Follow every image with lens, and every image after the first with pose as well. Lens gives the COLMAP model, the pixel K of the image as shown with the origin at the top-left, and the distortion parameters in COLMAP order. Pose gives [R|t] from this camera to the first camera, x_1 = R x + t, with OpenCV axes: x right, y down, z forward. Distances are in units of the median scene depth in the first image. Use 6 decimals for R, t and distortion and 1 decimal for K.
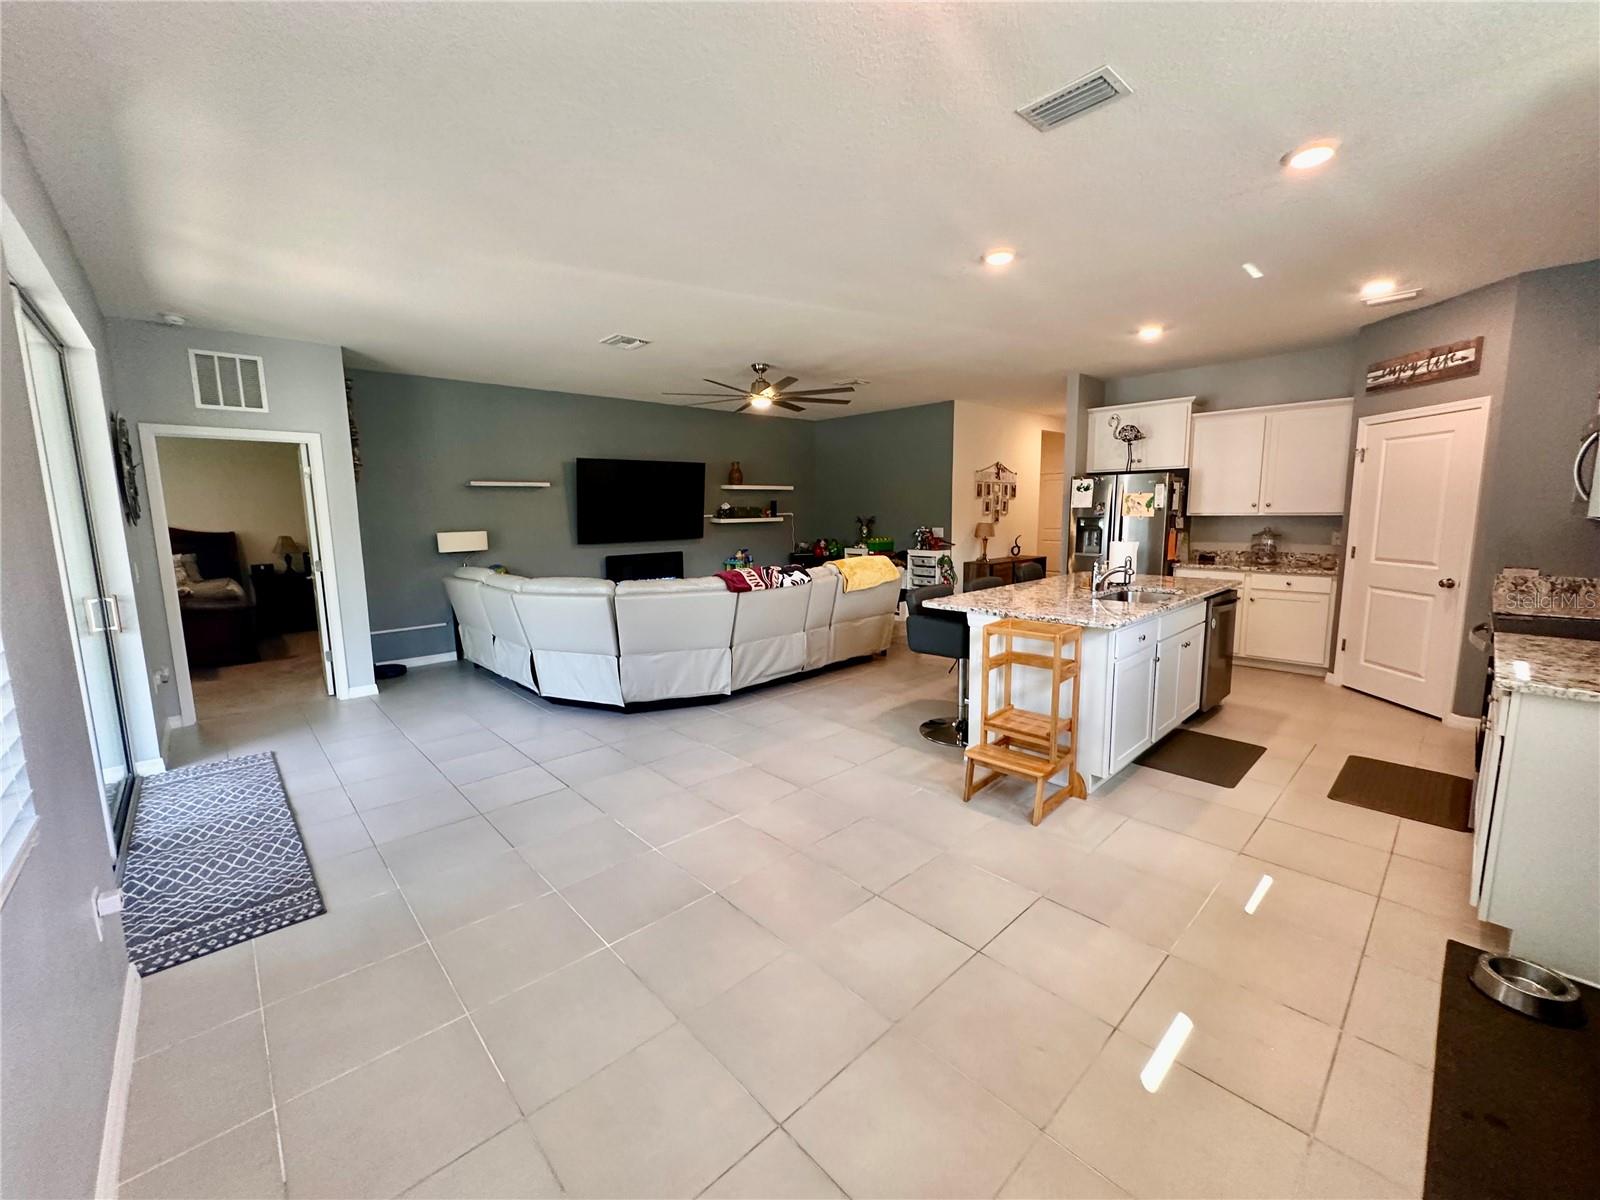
lens RADIAL K [[641.0, 0, 801.4], [0, 641.0, 598.4], [0, 0, 1]] dist [-0.004385, 0.000524]
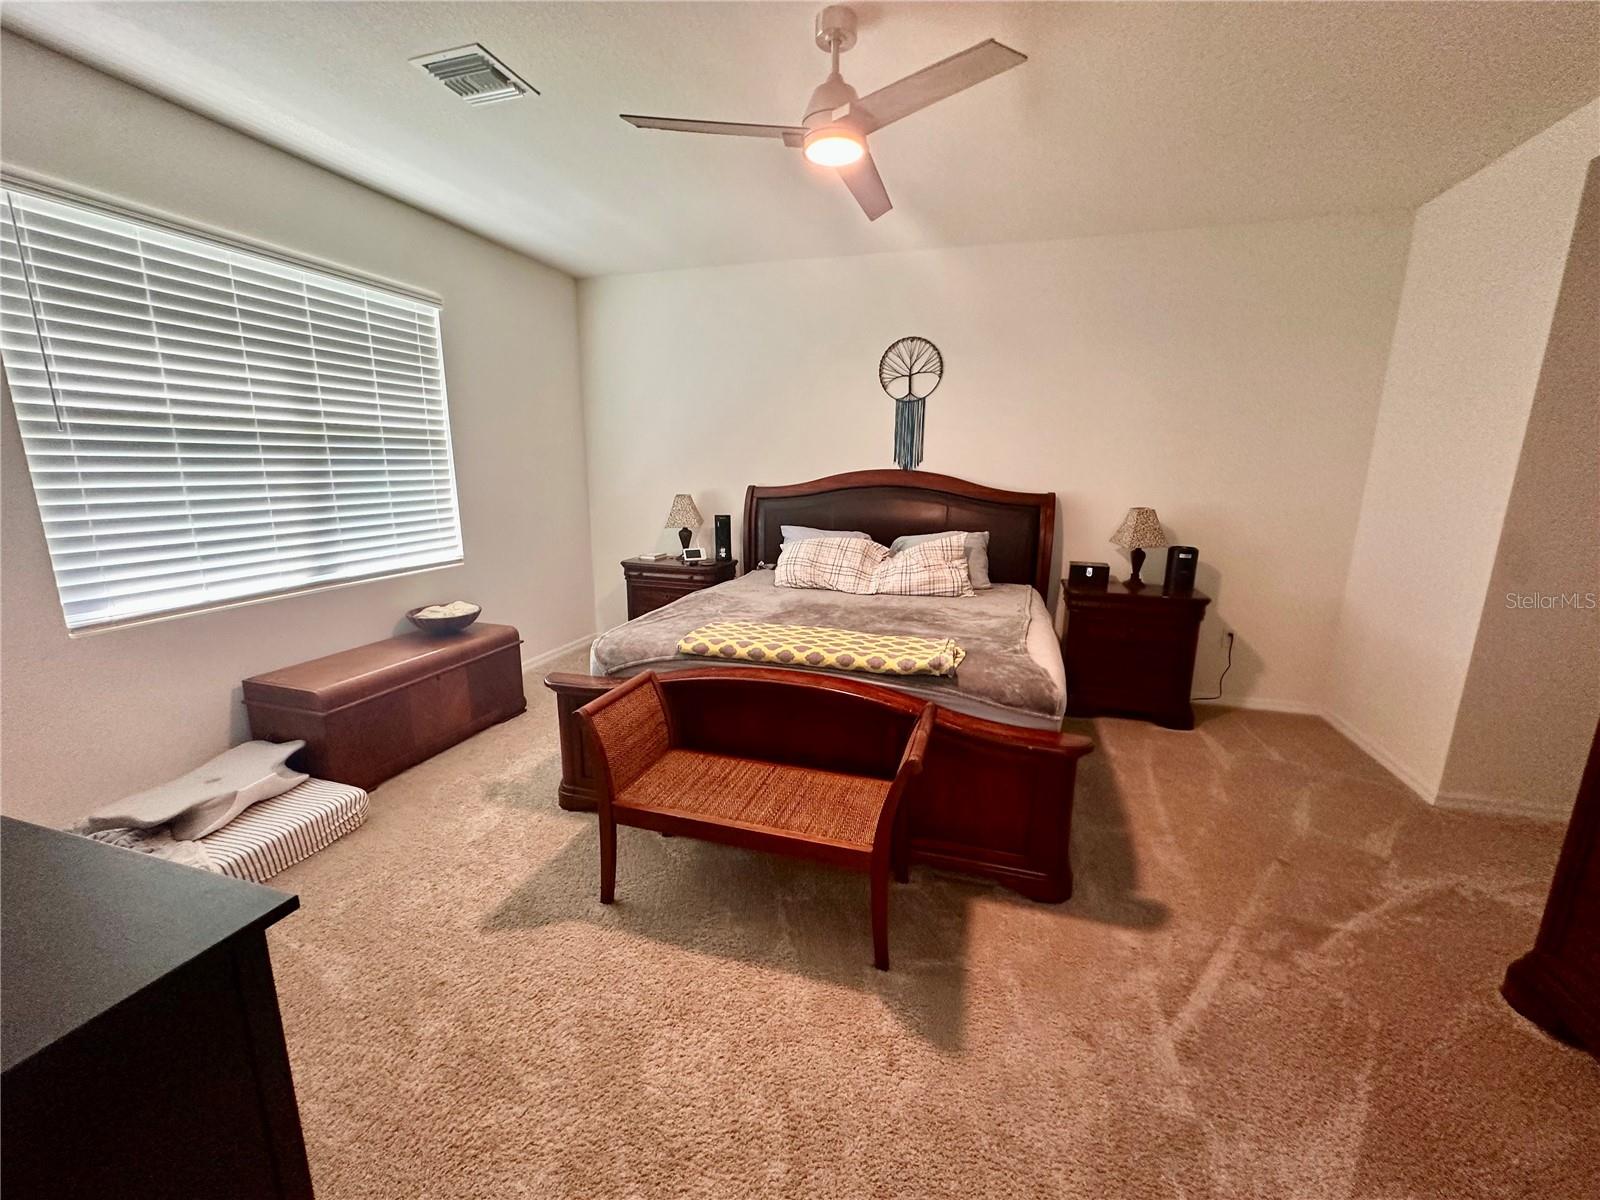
lens RADIAL K [[641.0, 0, 801.8], [0, 641.0, 597.9], [0, 0, 1]] dist [-0.004385, 0.000524]
pose [[0.492489, 0.205811, -0.845634, -0.721426], [-0.142541, 0.977591, 0.154912, -0.097259], [0.858567, 0.044245, 0.510789, 0.763266]]
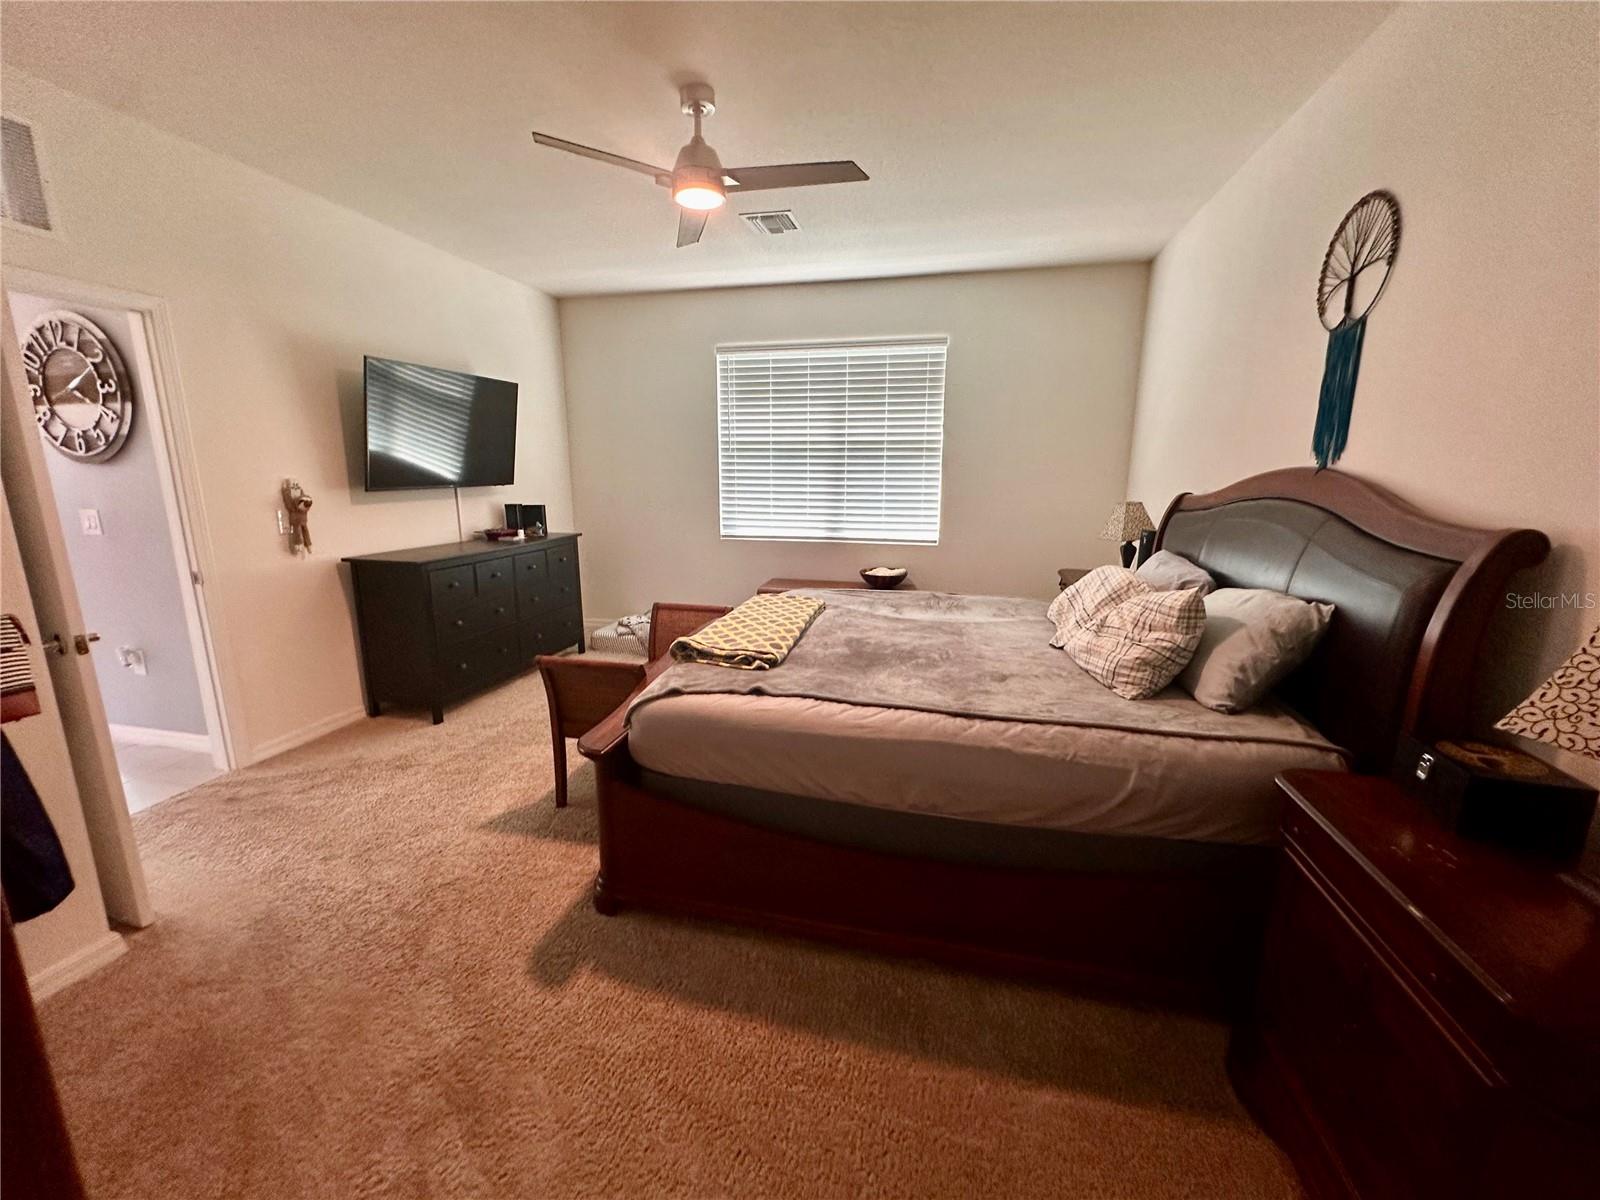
lens RADIAL K [[641.0, 0, 796.1], [0, 641.0, 603.6], [0, 0, 1]] dist [-0.004385, 0.000524]
pose [[-0.833569, 0.128814, -0.537187, -0.846056], [-0.066934, 0.941717, 0.329680, -0.171235], [0.548345, 0.310767, -0.776364, 1.371257]]
